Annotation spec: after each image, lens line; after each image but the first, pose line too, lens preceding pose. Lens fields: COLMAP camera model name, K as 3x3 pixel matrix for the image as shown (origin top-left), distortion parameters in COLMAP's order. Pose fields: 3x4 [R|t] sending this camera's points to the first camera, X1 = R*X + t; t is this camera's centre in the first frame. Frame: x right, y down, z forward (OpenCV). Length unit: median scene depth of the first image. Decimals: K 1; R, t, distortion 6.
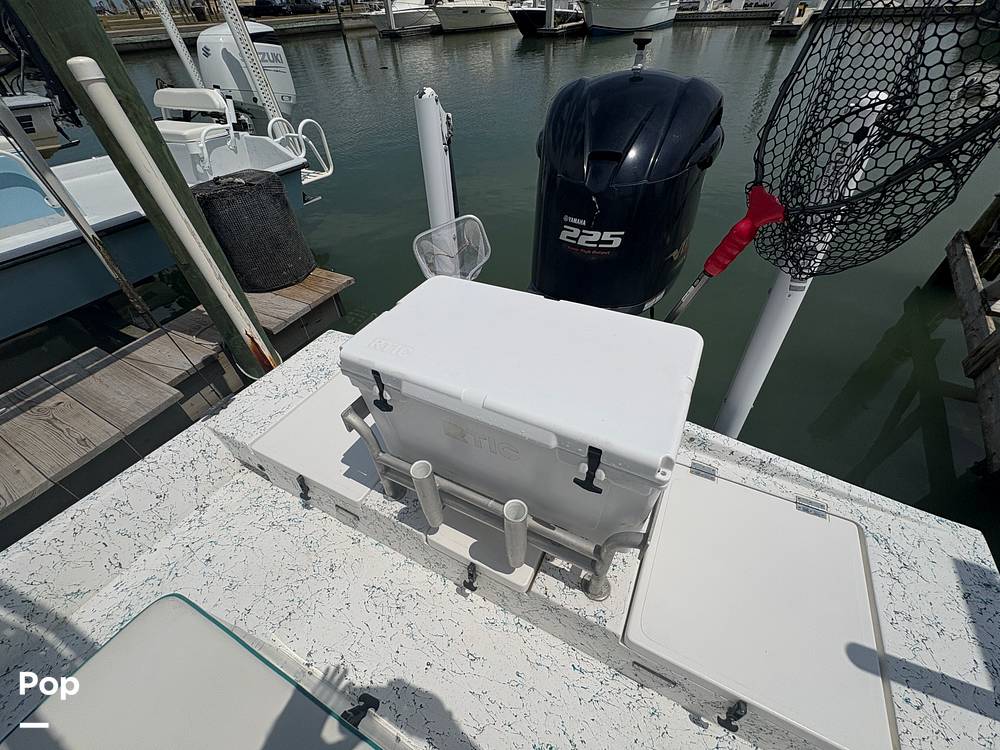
lens RADIAL K [[400.9, 0, 500.0], [0, 400.9, 375.0], [0, 0, 1]] dist [0.000966, 0.000267]
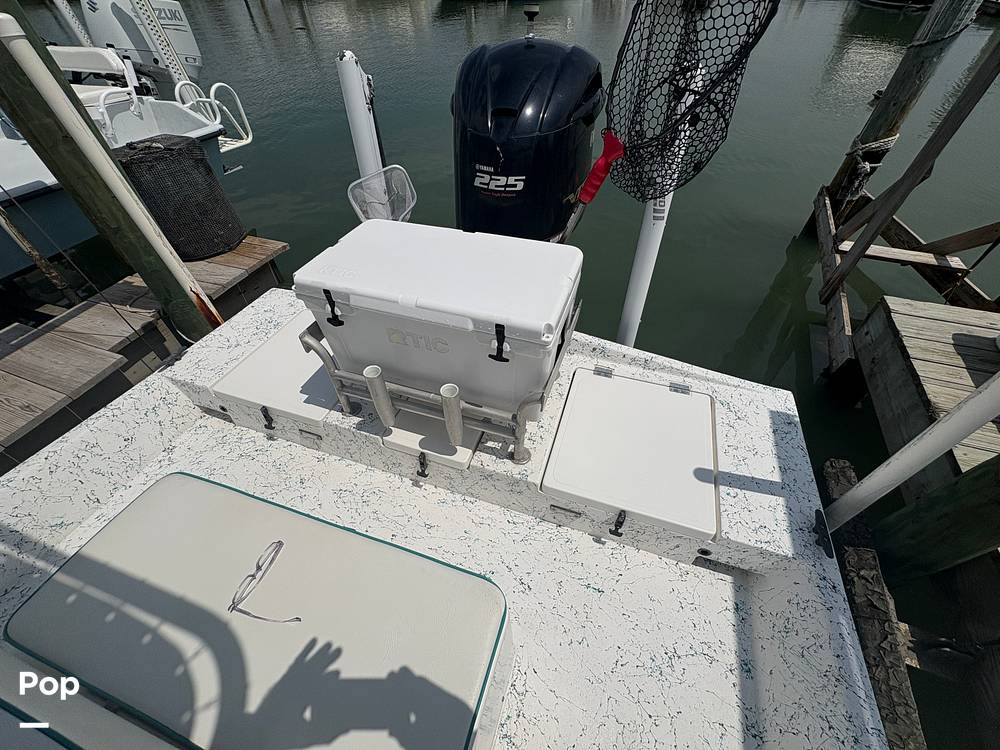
lens RADIAL K [[400.9, 0, 500.0], [0, 400.9, 375.0], [0, 0, 1]] dist [0.000966, 0.000267]
pose [[0.988945, -0.081039, 0.124178, 0.029777], [0.074241, 0.995527, 0.058436, 0.154738], [-0.128358, -0.048571, 0.990538, -0.213278]]
